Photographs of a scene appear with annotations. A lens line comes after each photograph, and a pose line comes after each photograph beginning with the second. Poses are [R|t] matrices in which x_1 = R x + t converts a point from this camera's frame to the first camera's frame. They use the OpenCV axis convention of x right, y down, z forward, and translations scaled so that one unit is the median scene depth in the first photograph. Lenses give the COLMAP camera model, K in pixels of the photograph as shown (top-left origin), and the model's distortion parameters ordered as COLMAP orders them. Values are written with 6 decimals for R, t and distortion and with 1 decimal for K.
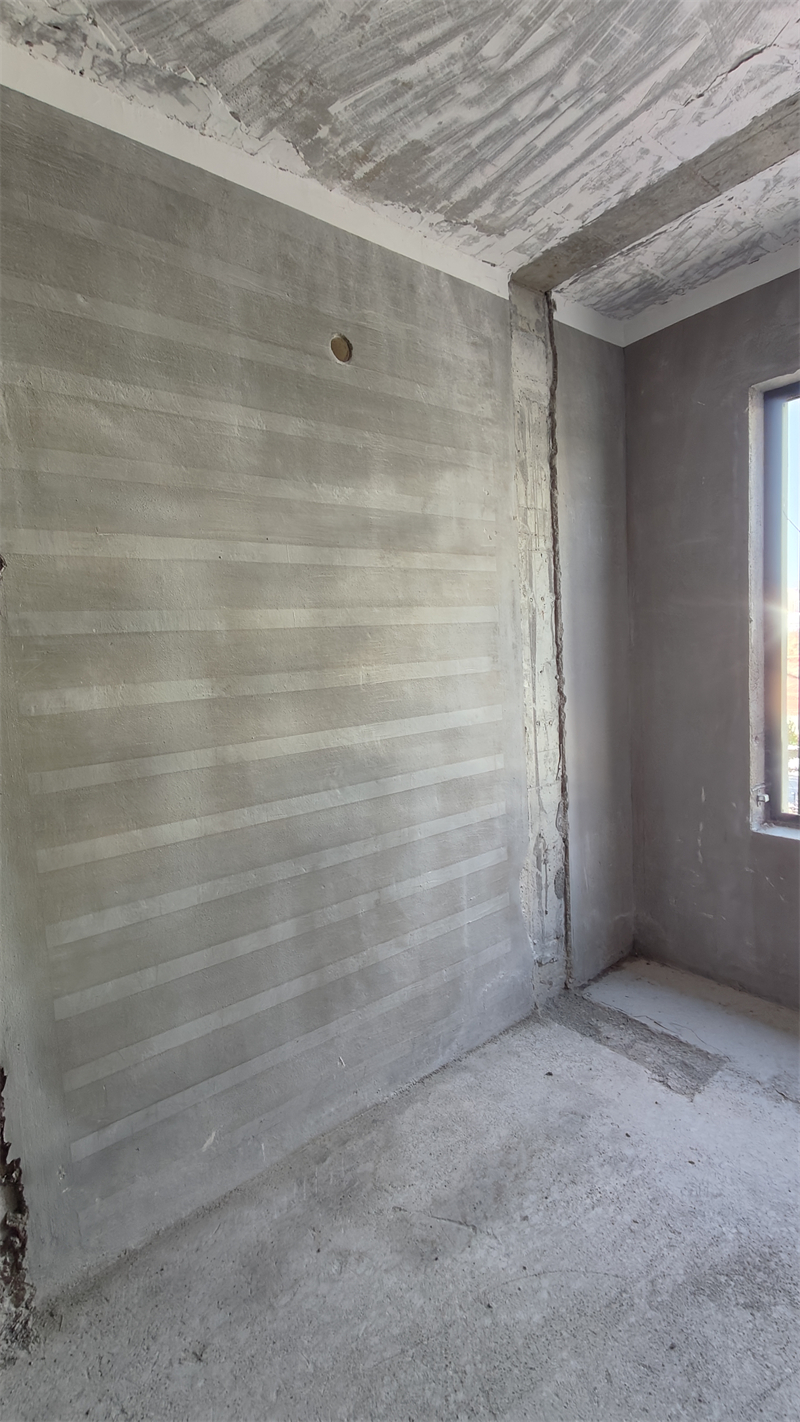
lens RADIAL K [[653.8, 0, 419.2], [0, 653.8, 715.8], [0, 0, 1]] dist [0.000861, 0.000653]
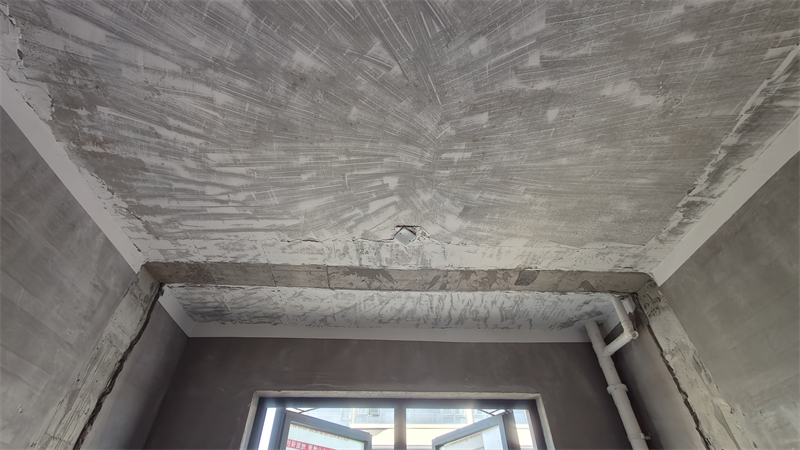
lens RADIAL K [[369.5, 0, 396.1], [0, 369.5, 216.3], [0, 0, 1]] dist [0.000362, 0.000558]
pose [[0.616881, 0.583659, 0.528016, -0.016443], [0.050602, 0.640075, -0.766645, -0.088347], [-0.785428, 0.499647, 0.365316, 0.251348]]
